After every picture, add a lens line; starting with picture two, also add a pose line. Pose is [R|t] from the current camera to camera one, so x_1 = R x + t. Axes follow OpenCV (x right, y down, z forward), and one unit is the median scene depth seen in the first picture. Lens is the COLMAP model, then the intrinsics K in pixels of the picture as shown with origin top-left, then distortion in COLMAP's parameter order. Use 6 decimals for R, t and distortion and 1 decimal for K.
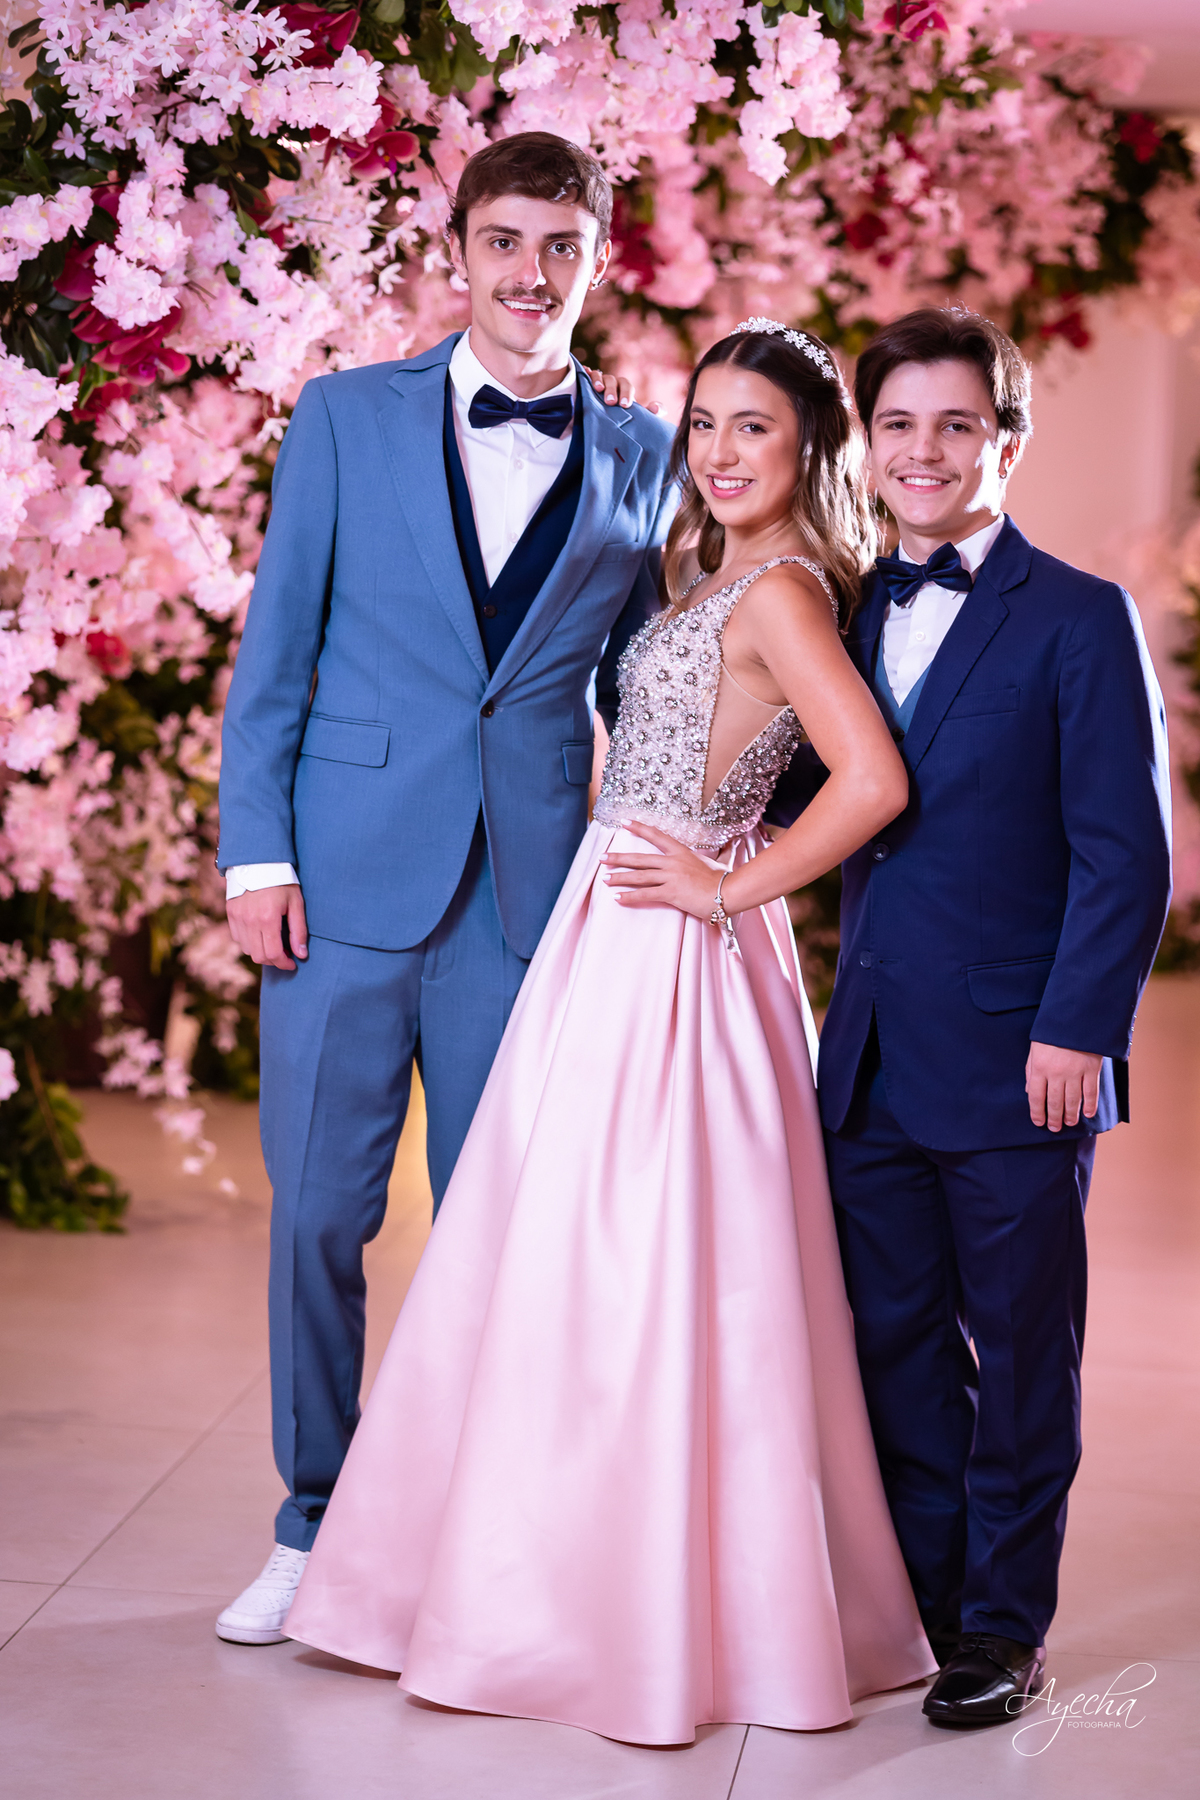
lens RADIAL K [[4399.1, 0, 643.7], [0, 4399.1, 904.8], [0, 0, 1]] dist [0.020227, 1.216583]
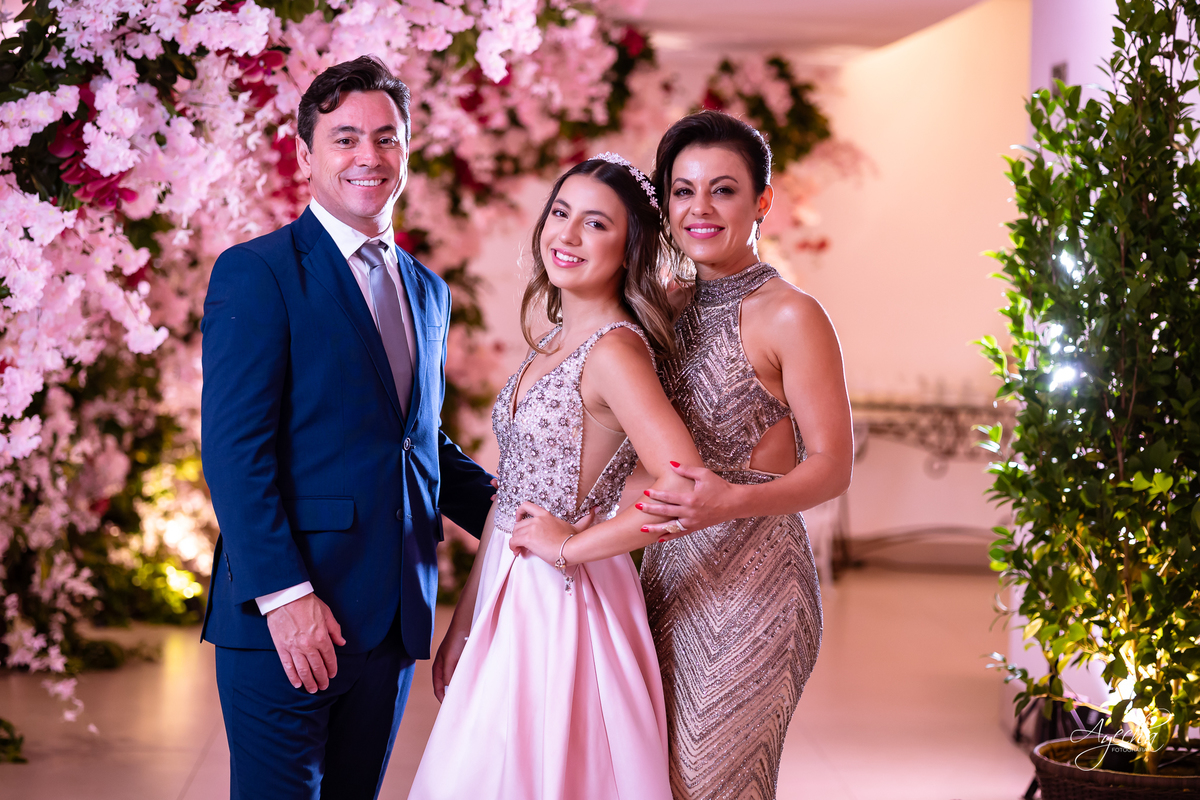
lens RADIAL K [[2970.7, 0, 621.9], [0, 2970.7, 423.3], [0, 0, 1]] dist [0.087083, 0.020811]
pose [[0.989492, -0.019337, 0.143290, -0.085981], [0.024891, 0.999003, -0.037069, 0.001581], [-0.142431, 0.040247, 0.988986, -0.073368]]
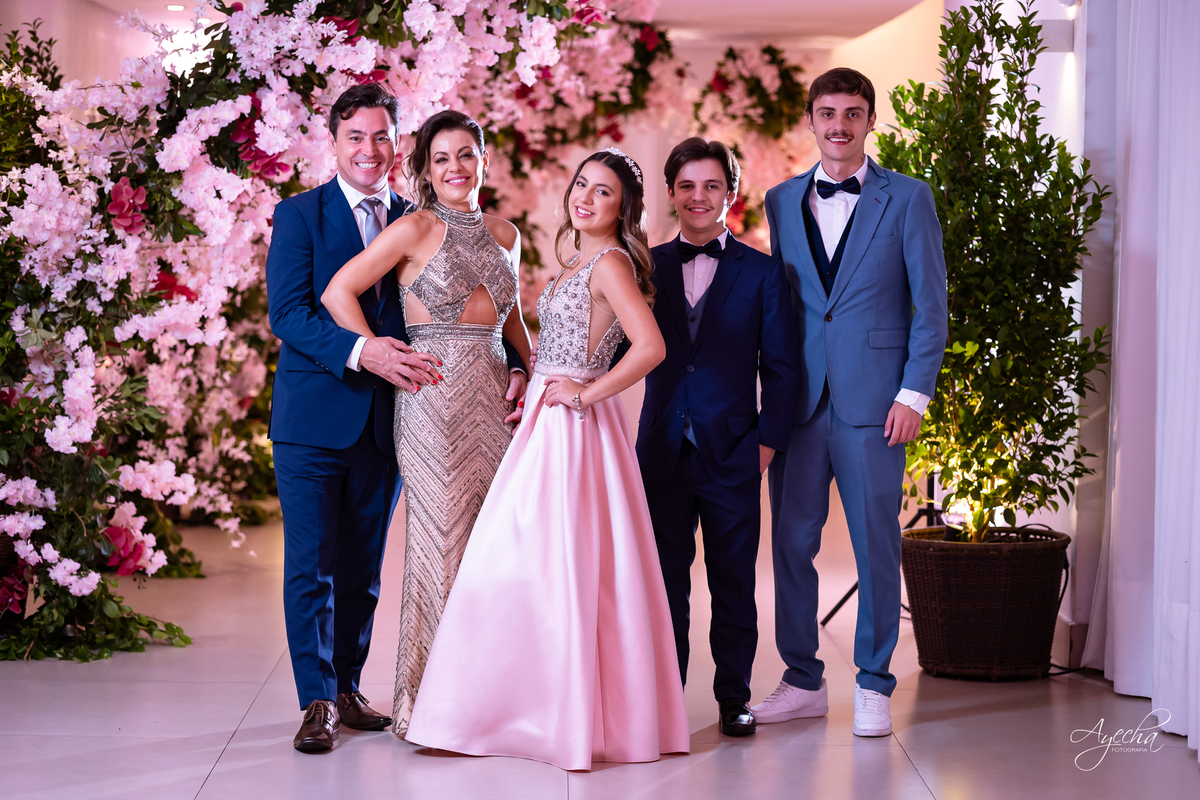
lens RADIAL K [[2765.0, 0, 600.0], [0, 2765.0, 400.0], [0, 0, 1]] dist [0.115863, 0.319948]
pose [[0.993339, -0.033587, 0.110225, -0.105897], [0.036683, 0.998984, -0.026177, 0.045678], [-0.109234, 0.030046, 0.993562, -0.487082]]
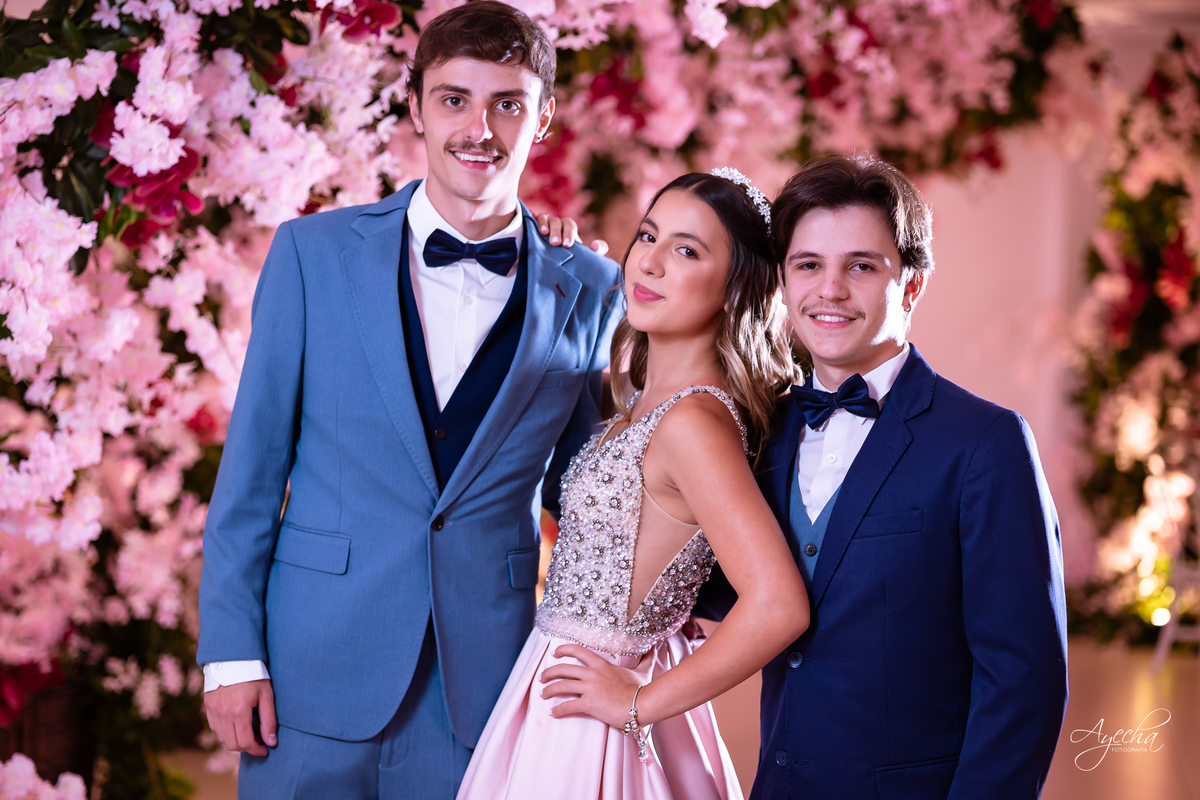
lens RADIAL K [[3013.5, 0, 559.0], [0, 3013.5, 460.4], [0, 0, 1]] dist [0.034244, 0.552035]
pose [[0.998849, 0.000472, -0.047973, 0.027013], [-0.001765, 0.999636, -0.026921, -0.034965], [0.047943, 0.026975, 0.998486, 0.219860]]
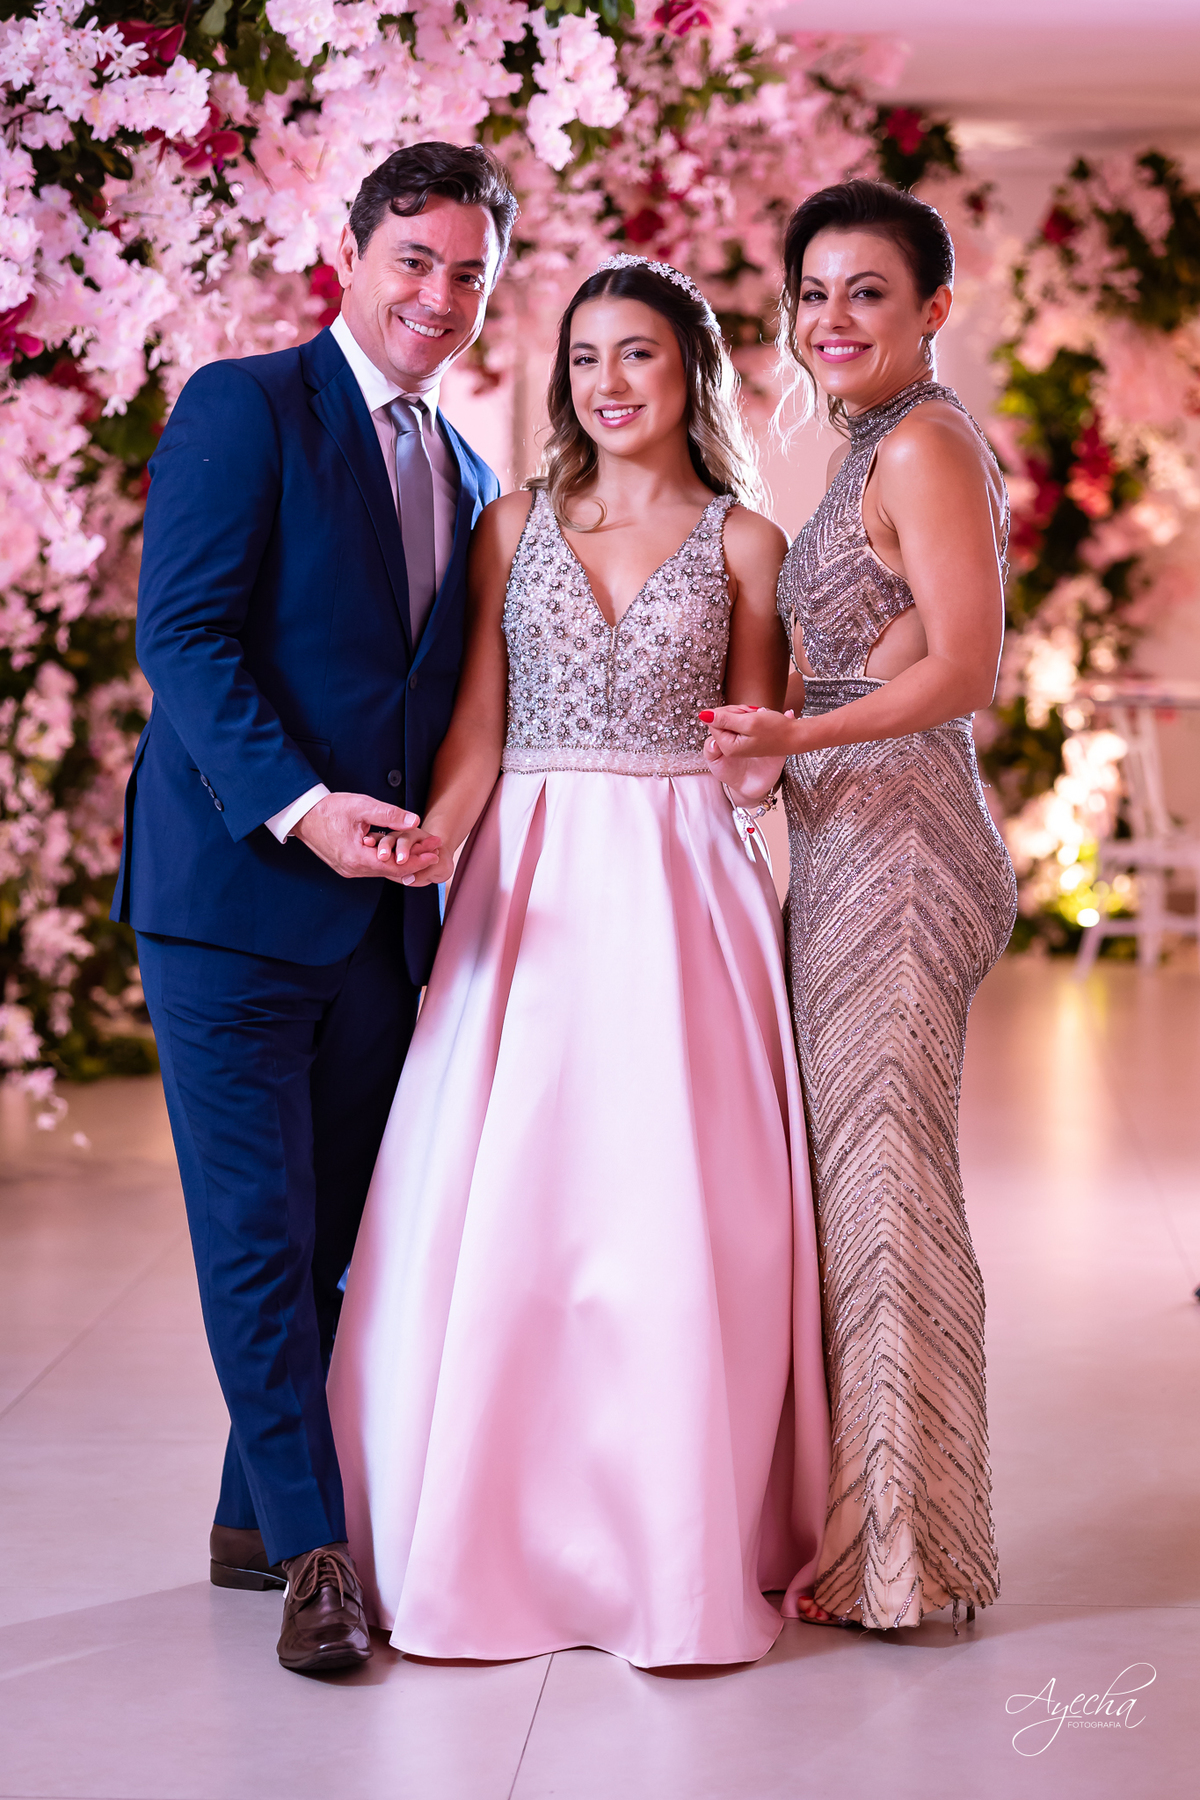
lens RADIAL K [[4637.5, 0, 601.6], [0, 4637.5, 970.6], [0, 0, 1]] dist [0.050805, -0.575464]
pose [[0.998625, -0.038805, 0.035258, -0.009655], [0.038796, 0.999247, 0.000944, 0.039001], [-0.035268, 0.000425, 0.999378, -0.175925]]
